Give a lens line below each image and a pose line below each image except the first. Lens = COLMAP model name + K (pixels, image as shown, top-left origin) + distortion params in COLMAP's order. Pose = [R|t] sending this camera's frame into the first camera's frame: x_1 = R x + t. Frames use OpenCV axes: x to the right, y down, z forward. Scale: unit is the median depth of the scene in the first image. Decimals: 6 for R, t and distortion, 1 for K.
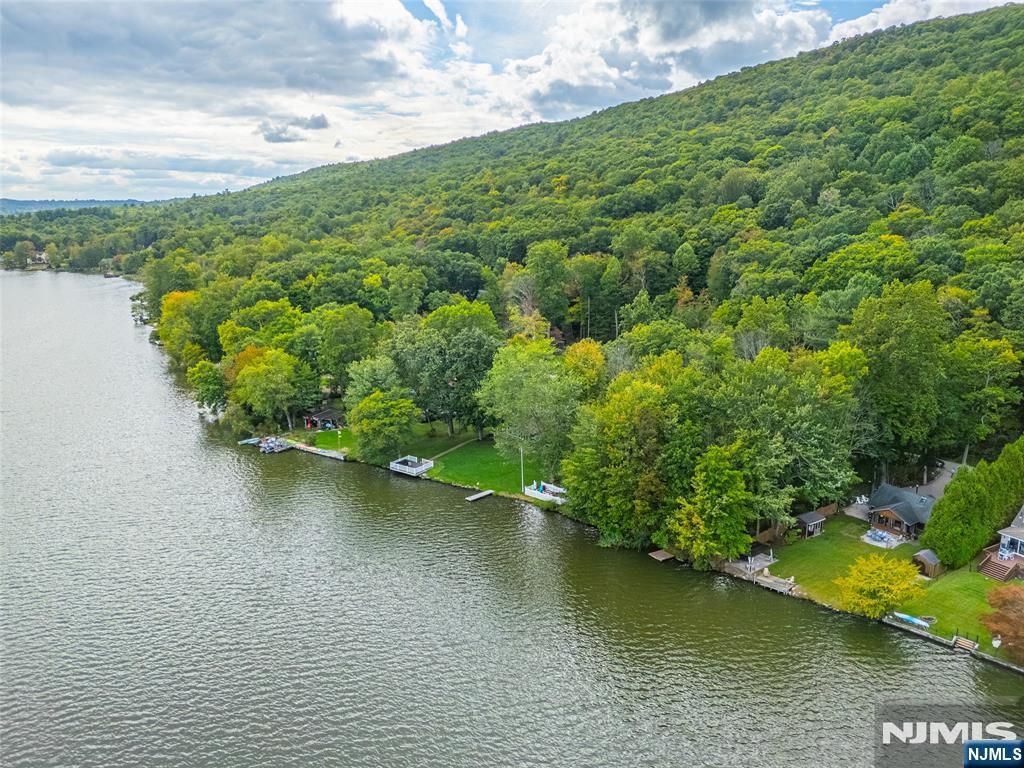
lens RADIAL K [[742.1, 0, 512.0], [0, 742.1, 384.0], [0, 0, 1]] dist [0.078763, -0.070148]
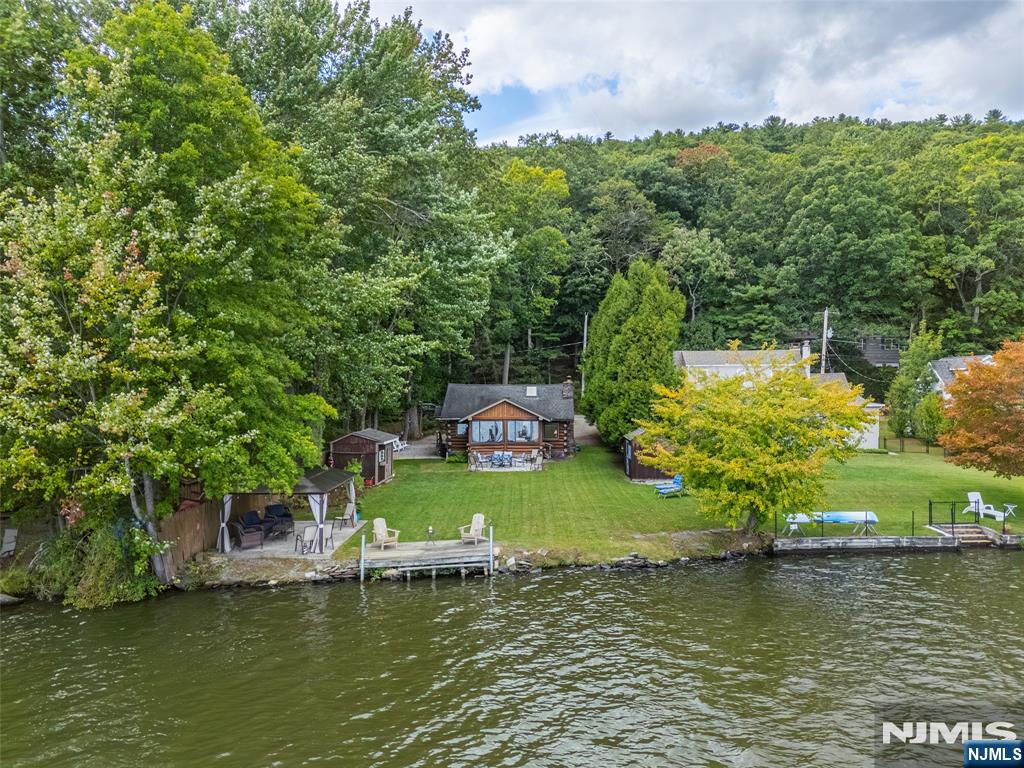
lens RADIAL K [[740.4, 0, 512.6], [0, 740.4, 387.9], [0, 0, 1]] dist [0.108277, -0.143353]
pose [[0.618045, -0.000180, 0.786143, 0.141890], [0.170069, 0.976350, -0.133481, 0.219323], [-0.767527, 0.216196, 0.603459, 0.713906]]
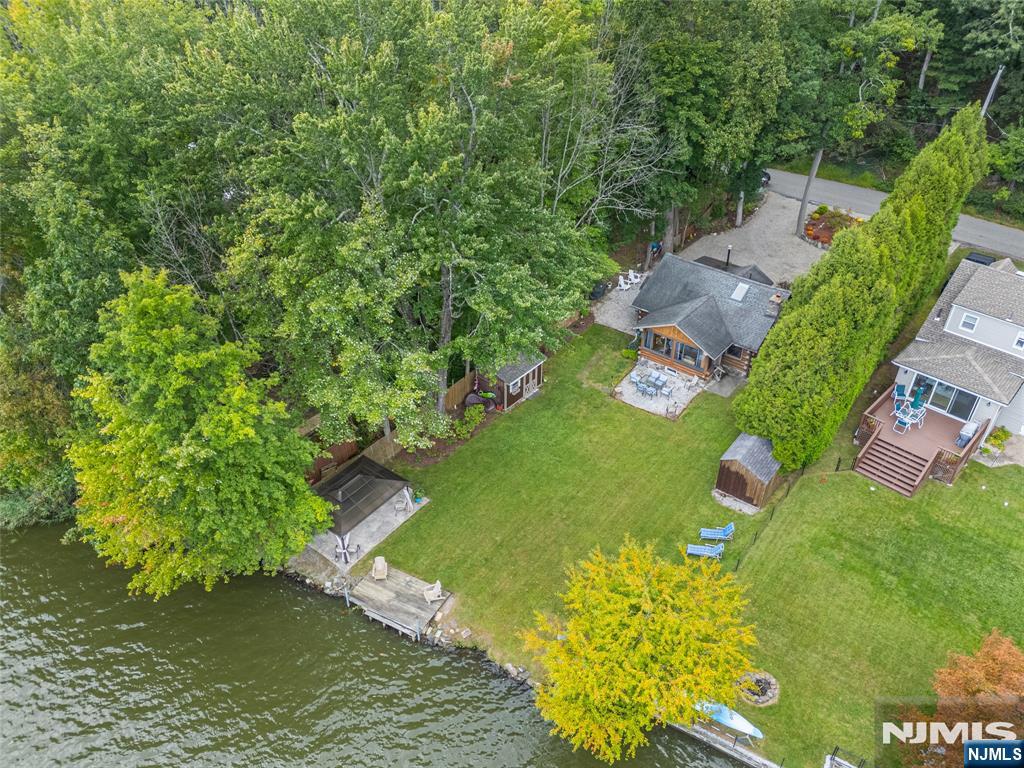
lens RADIAL K [[777.1, 0, 515.5], [0, 777.1, 374.4], [0, 0, 1]] dist [0.081249, -0.085542]
pose [[0.963195, -0.151129, 0.222295, 0.298485], [0.055909, 0.921531, 0.384258, 0.008512], [-0.262925, -0.357687, 0.896064, 0.593399]]
